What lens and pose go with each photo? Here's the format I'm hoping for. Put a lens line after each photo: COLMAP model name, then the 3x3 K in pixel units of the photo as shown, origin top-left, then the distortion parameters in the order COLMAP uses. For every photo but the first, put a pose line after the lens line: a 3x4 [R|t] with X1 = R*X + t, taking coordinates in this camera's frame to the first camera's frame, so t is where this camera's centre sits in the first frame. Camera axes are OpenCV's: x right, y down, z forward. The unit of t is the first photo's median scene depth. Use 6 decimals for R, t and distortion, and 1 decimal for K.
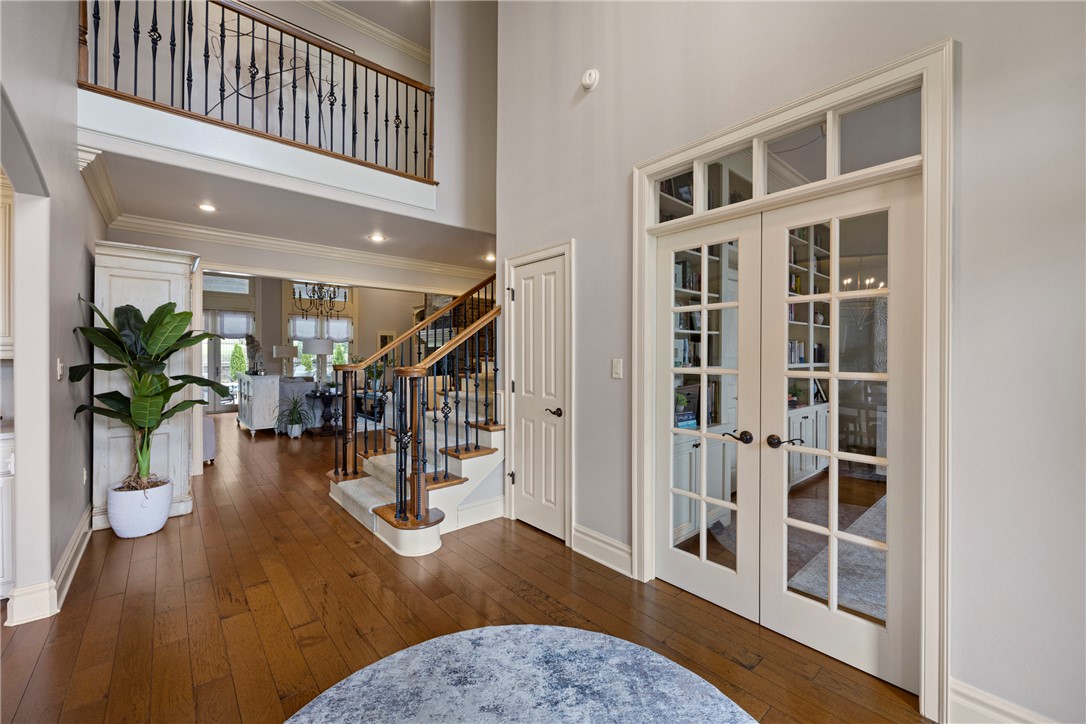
lens RADIAL K [[436.2, 0, 546.4], [0, 436.2, 357.1], [0, 0, 1]] dist [0.000274, 0.000068]
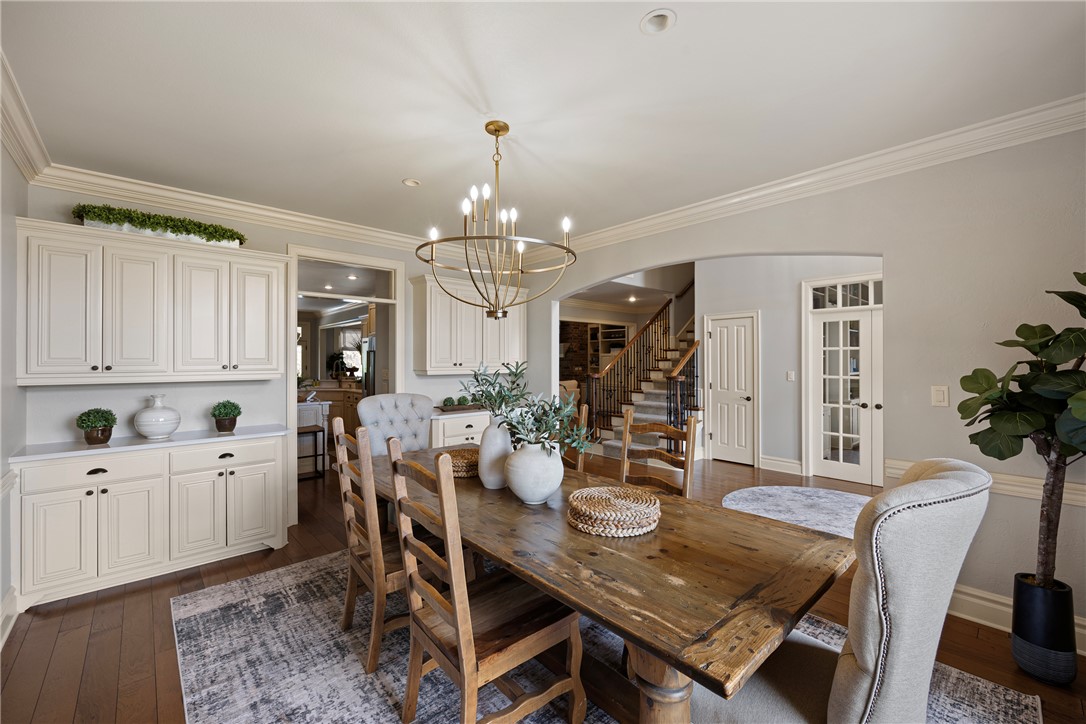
lens RADIAL K [[436.2, 0, 539.3], [0, 436.2, 359.7], [0, 0, 1]] dist [0.000274, 0.000068]
pose [[0.999917, -0.007535, 0.010456, -1.203388], [0.007617, 0.999940, -0.007858, -0.051354], [-0.010396, 0.007937, 0.999914, -1.212486]]
